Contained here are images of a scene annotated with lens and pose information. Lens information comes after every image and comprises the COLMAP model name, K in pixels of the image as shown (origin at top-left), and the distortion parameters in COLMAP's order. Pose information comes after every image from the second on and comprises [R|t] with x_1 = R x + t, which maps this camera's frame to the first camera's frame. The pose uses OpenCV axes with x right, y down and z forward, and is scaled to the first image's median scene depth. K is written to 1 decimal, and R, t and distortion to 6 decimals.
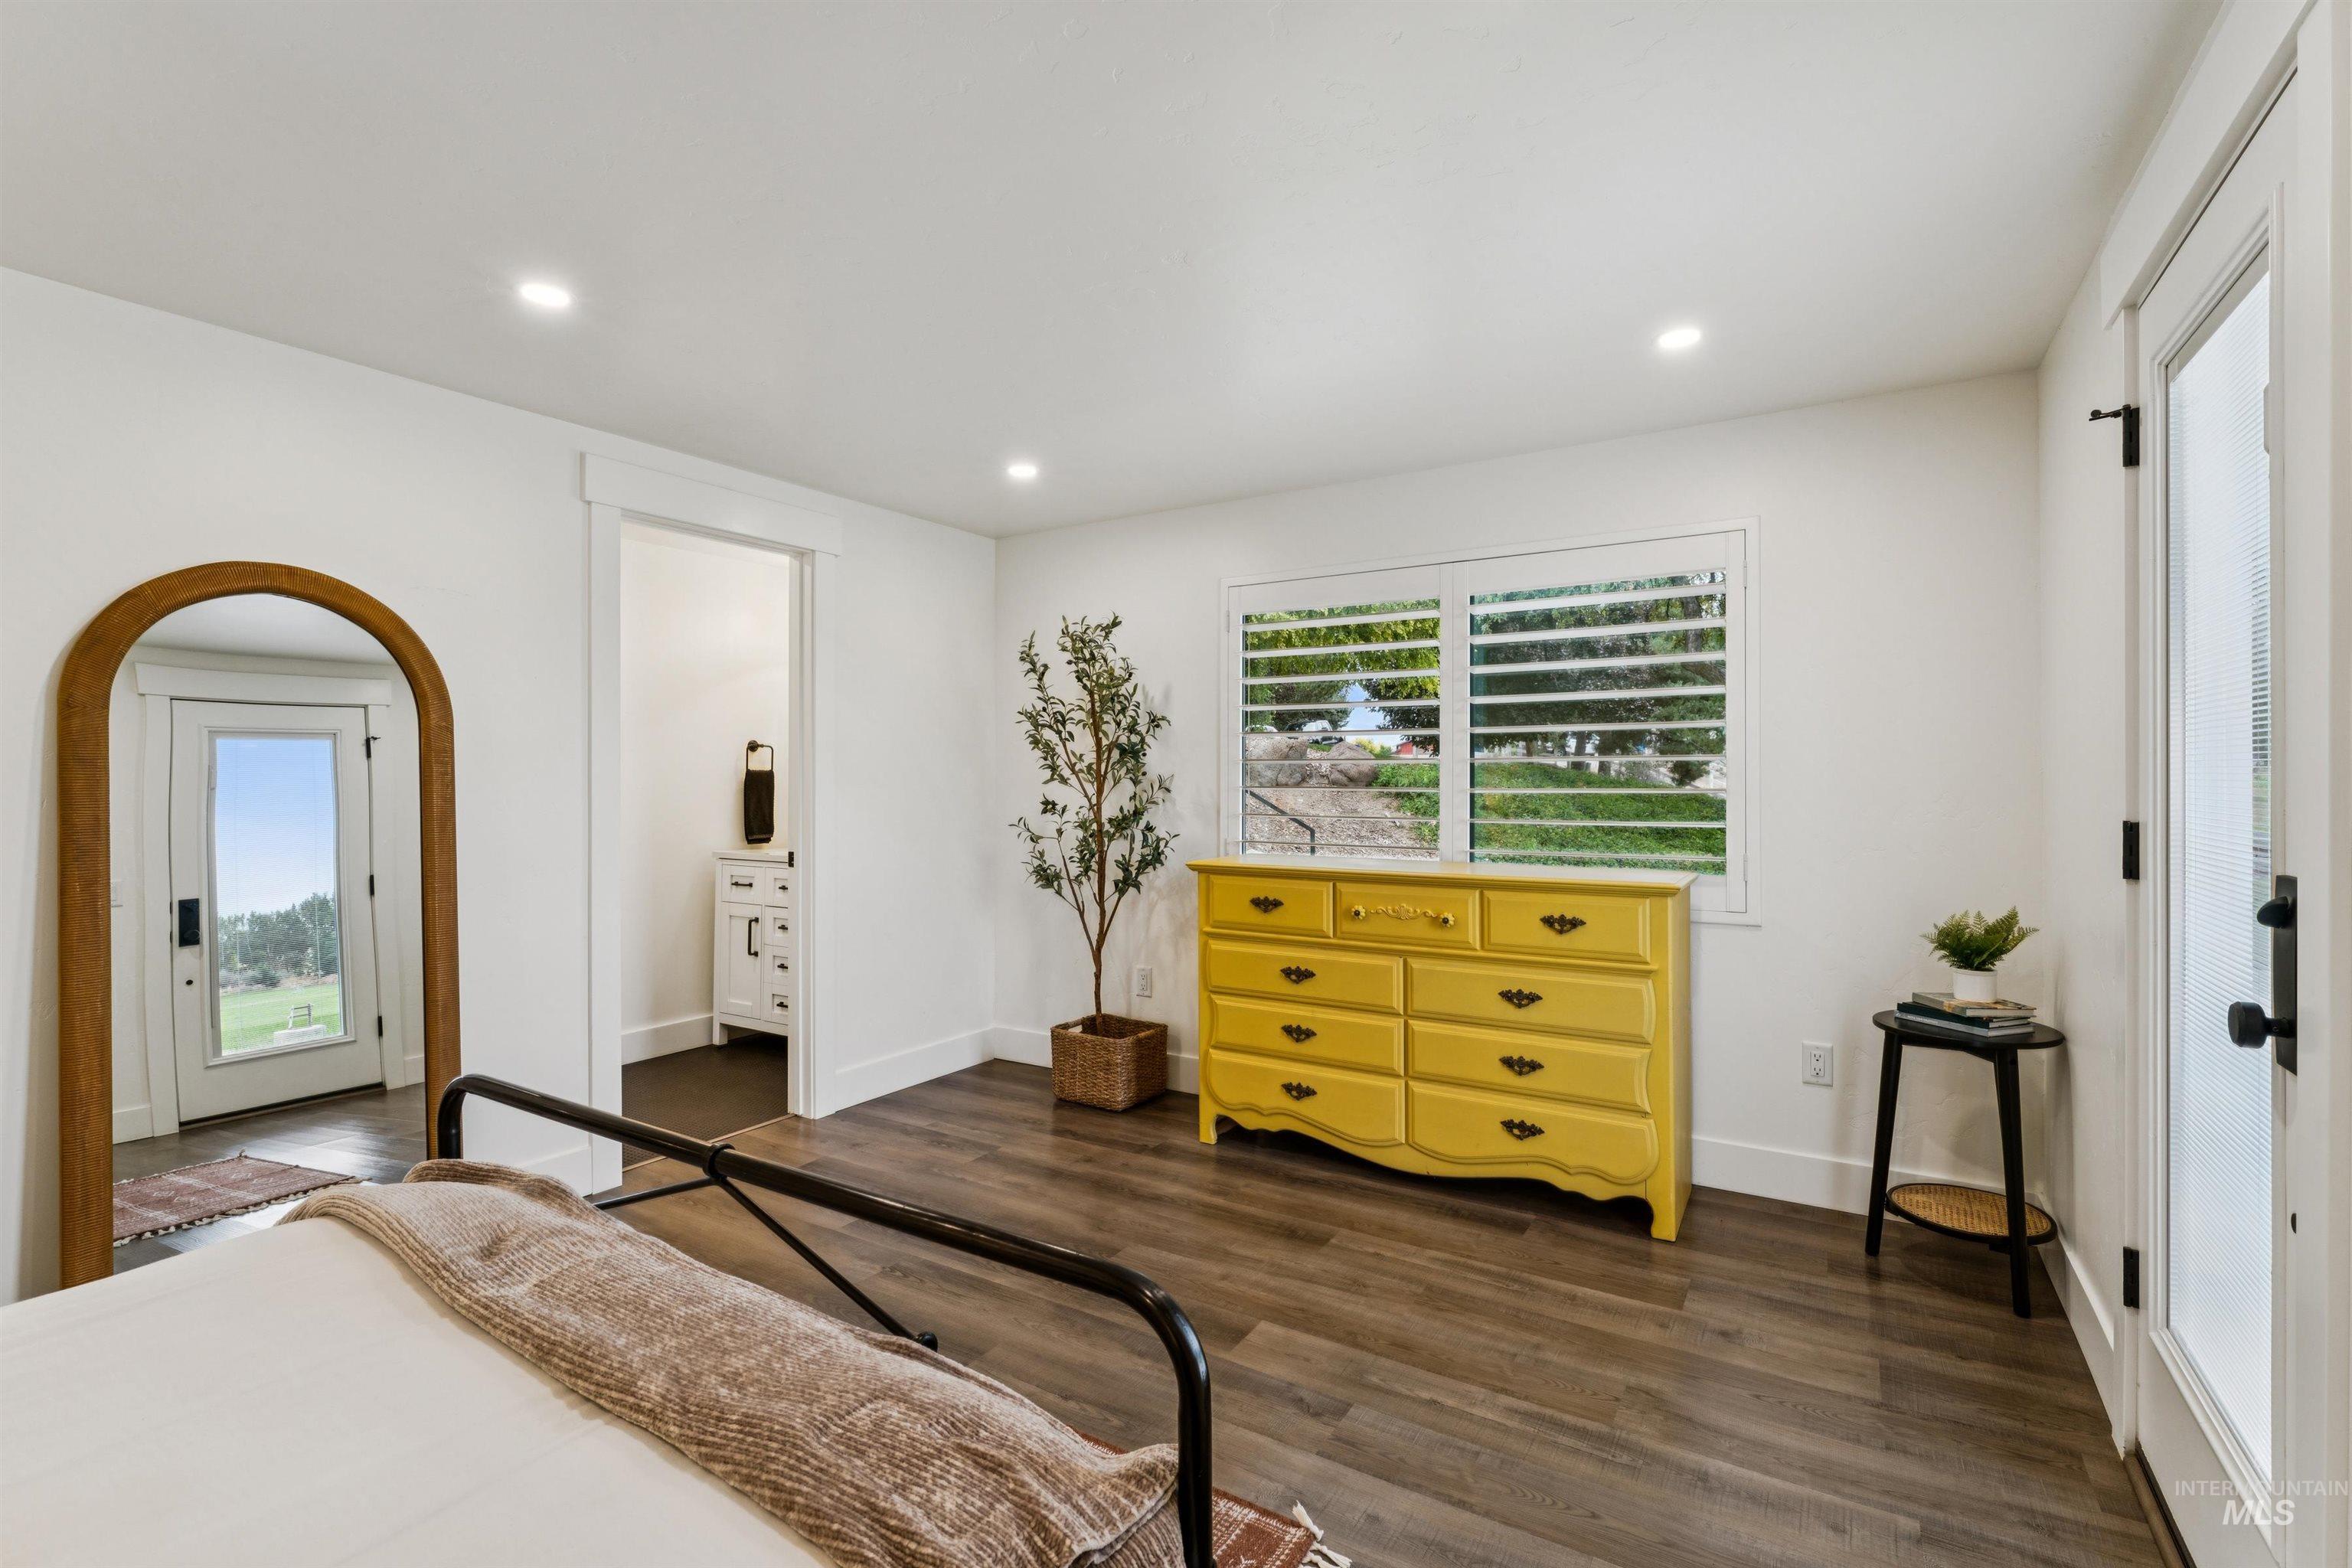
lens RADIAL K [[1051.4, 0, 1176.0], [0, 1051.4, 784.0], [0, 0, 1]] dist [-0.002567, -0.000477]
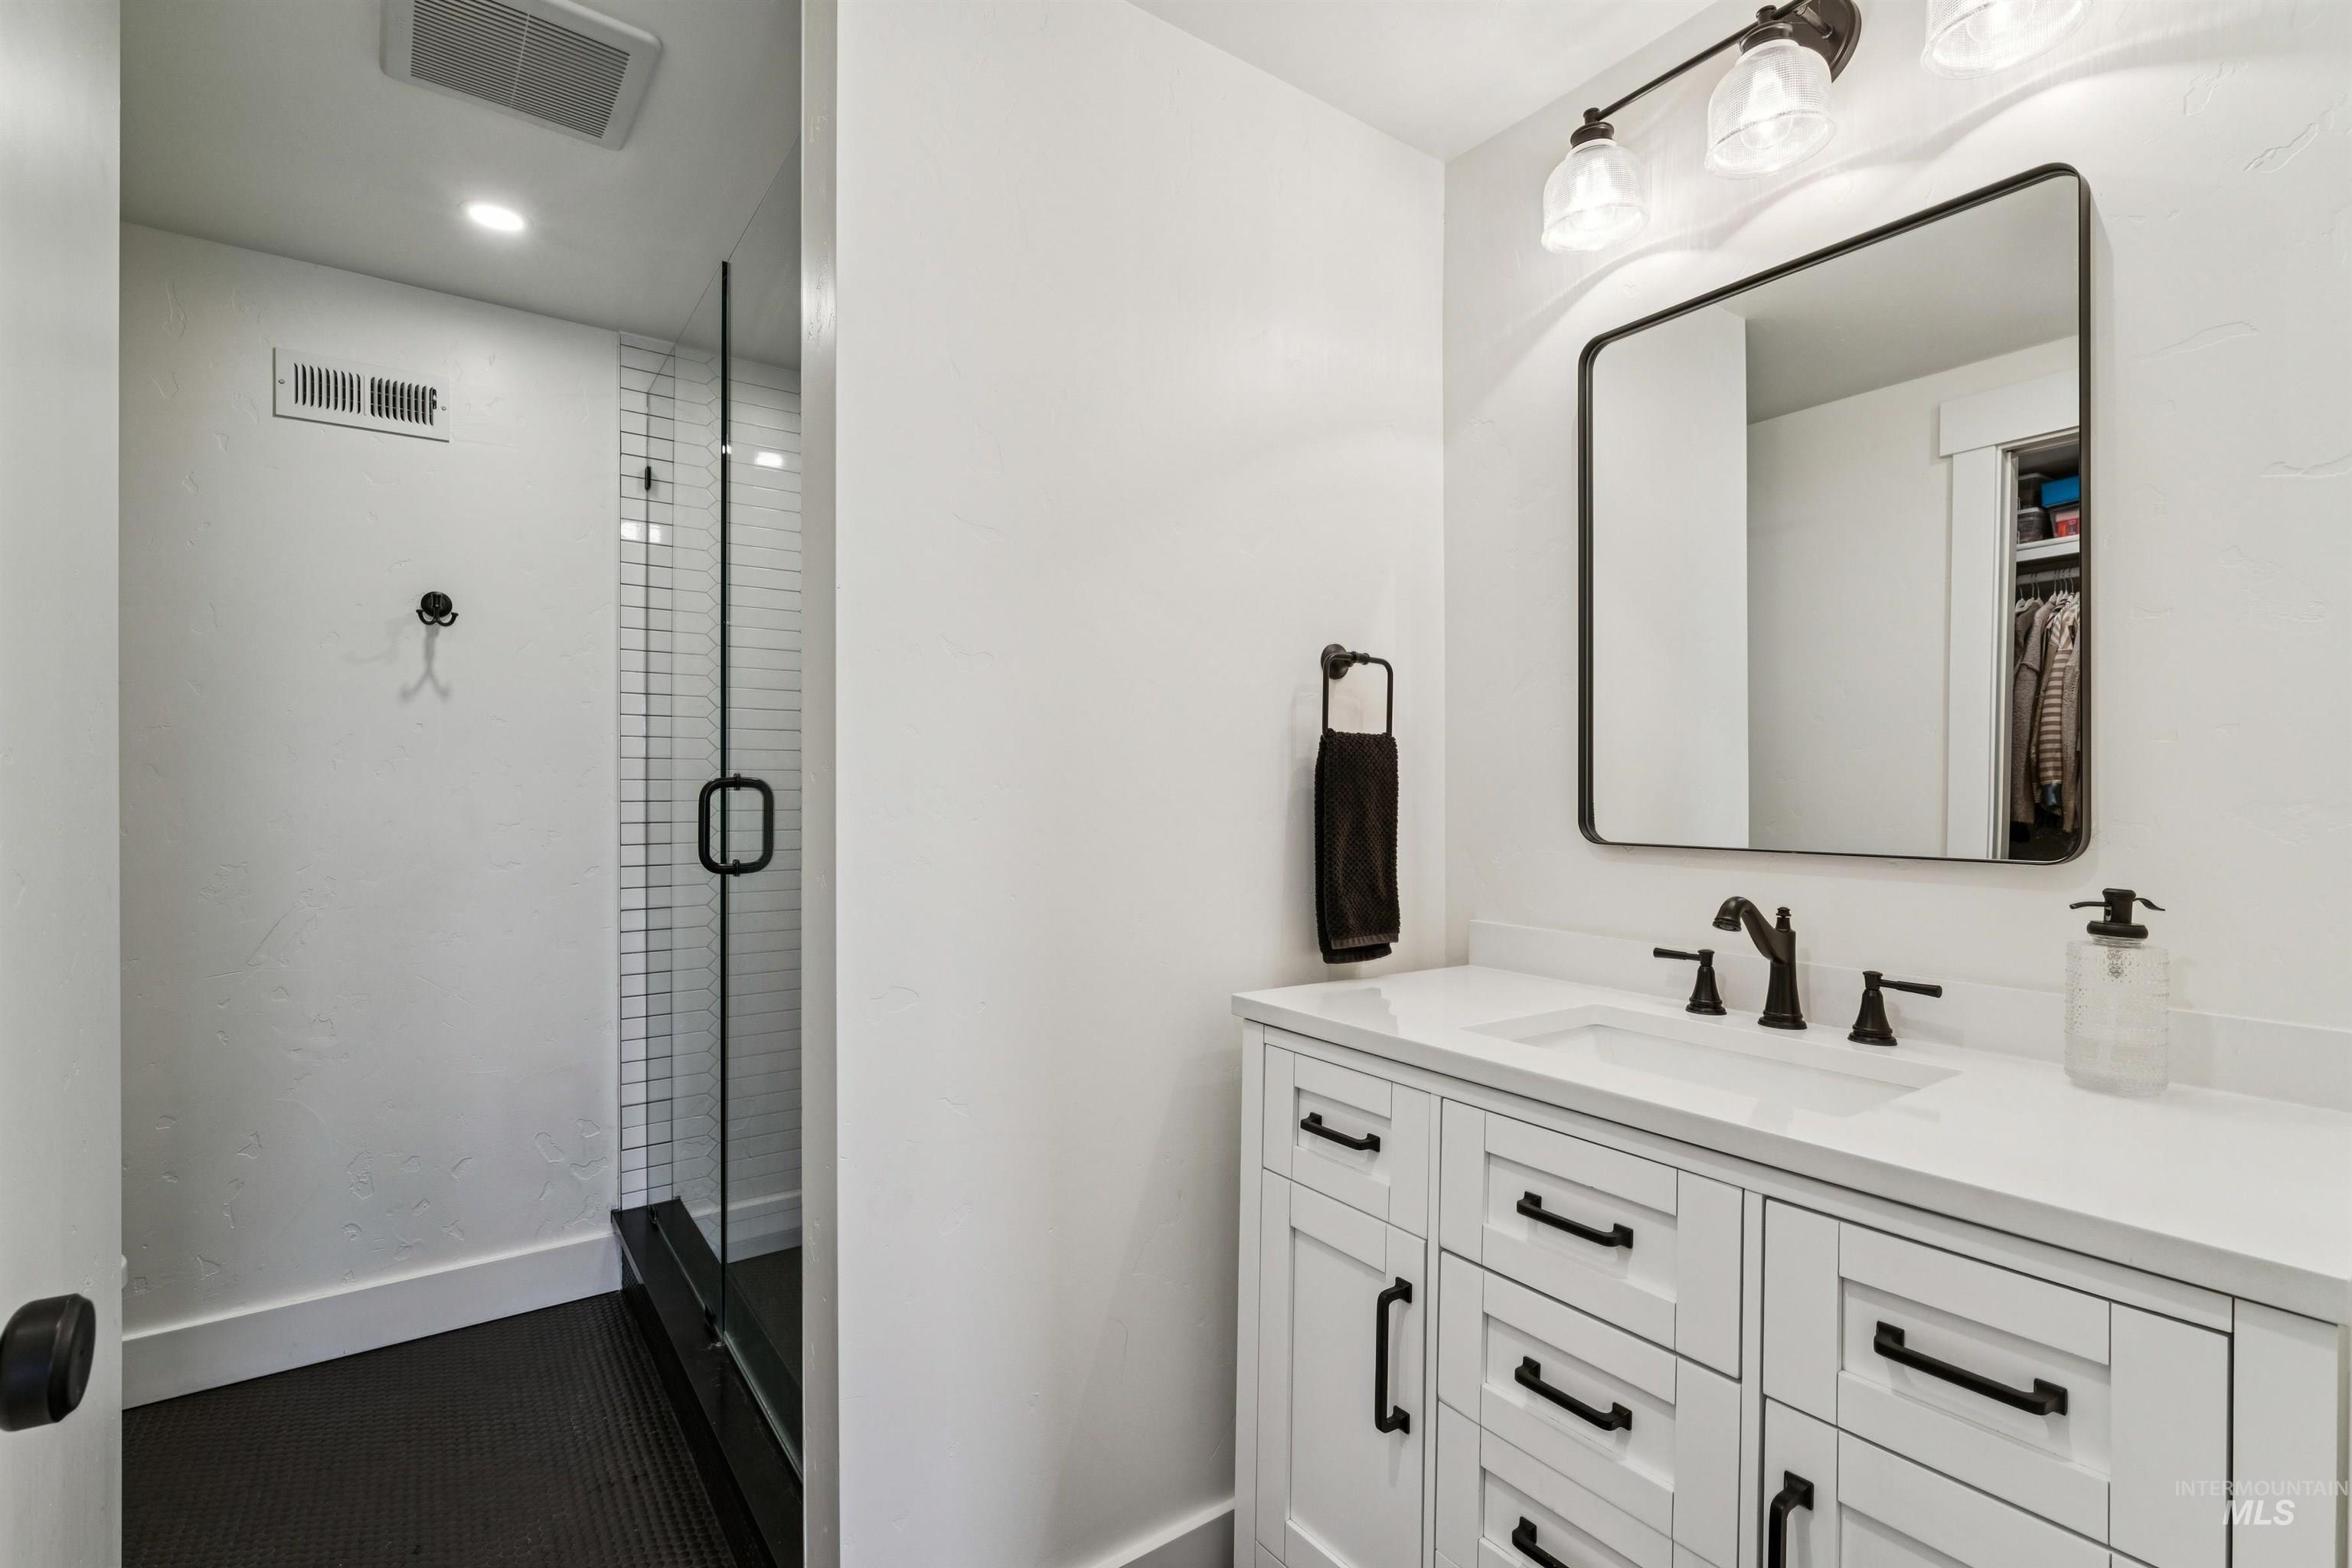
lens RADIAL K [[1055.9, 0, 1176.0], [0, 1055.9, 784.0], [0, 0, 1]] dist [0.001134, 0.000167]
pose [[0.929012, 0.008593, -0.369949, -0.348299], [-0.005155, 0.999934, 0.010282, -0.000500], [0.370013, -0.007645, 0.928995, 0.718716]]
